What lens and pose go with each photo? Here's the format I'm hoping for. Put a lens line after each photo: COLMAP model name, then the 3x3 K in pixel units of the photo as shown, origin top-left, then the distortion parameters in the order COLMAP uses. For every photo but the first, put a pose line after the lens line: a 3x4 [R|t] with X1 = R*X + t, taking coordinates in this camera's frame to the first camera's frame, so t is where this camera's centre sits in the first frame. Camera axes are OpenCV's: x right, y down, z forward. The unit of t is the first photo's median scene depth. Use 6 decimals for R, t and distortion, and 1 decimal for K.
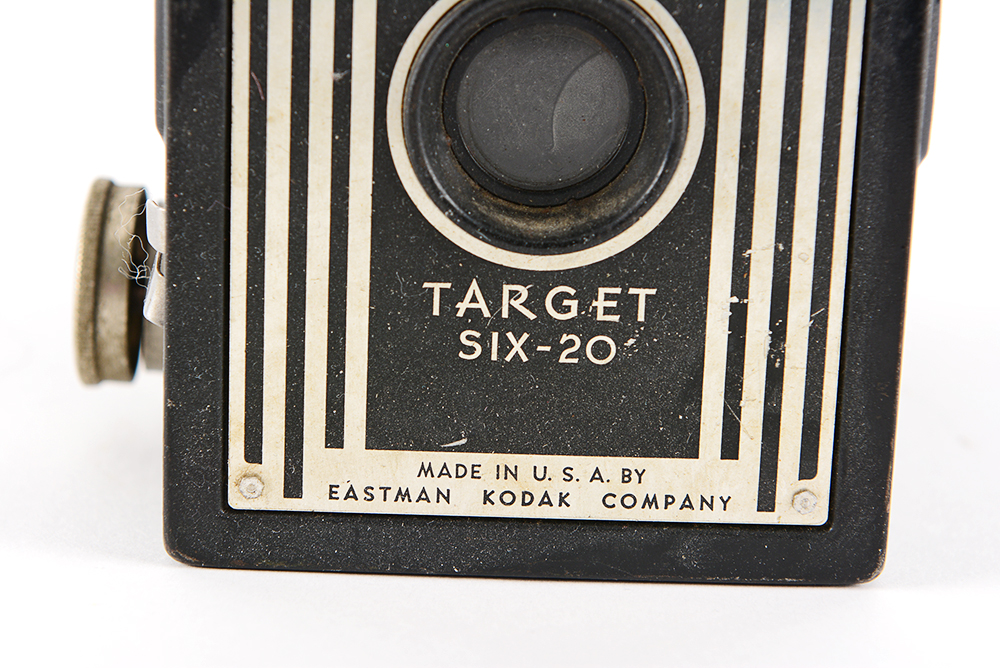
lens RADIAL K [[2626.1, 0, 503.0], [0, 2626.1, 335.9], [0, 0, 1]] dist [0.029745, 0.000000]
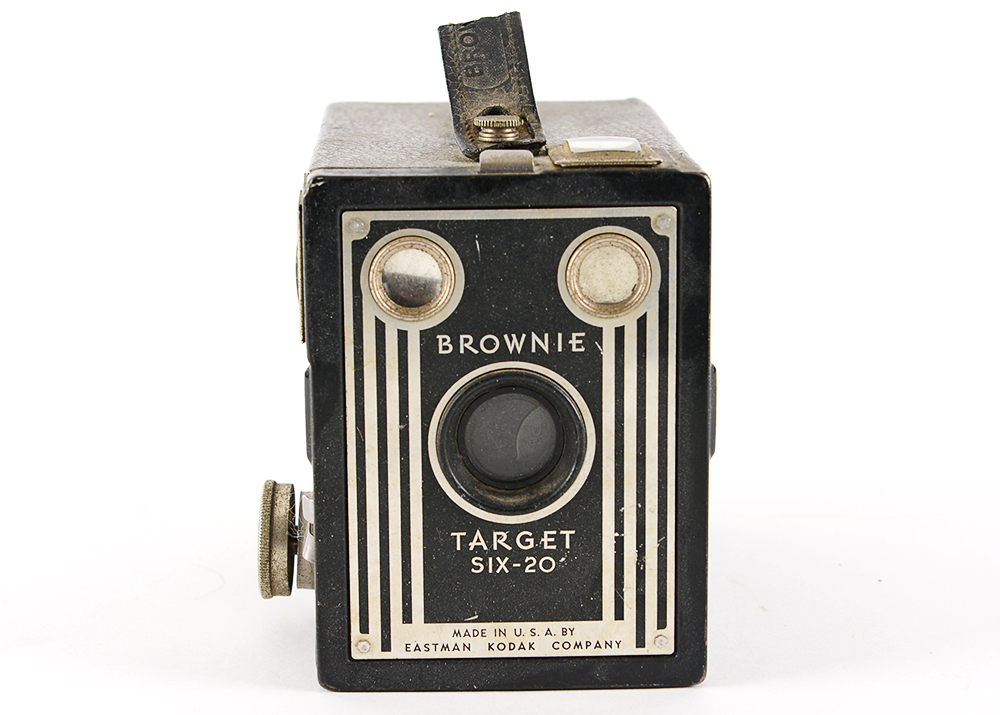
lens RADIAL K [[2012.8, 0, 465.1], [0, 2012.8, 361.0], [0, 0, 1]] dist [0.030525, 0.000000]
pose [[0.998800, -0.046755, -0.014574, 0.006492], [0.045121, 0.994230, -0.097321, -0.001860], [0.019040, 0.096547, 0.995146, -0.444612]]
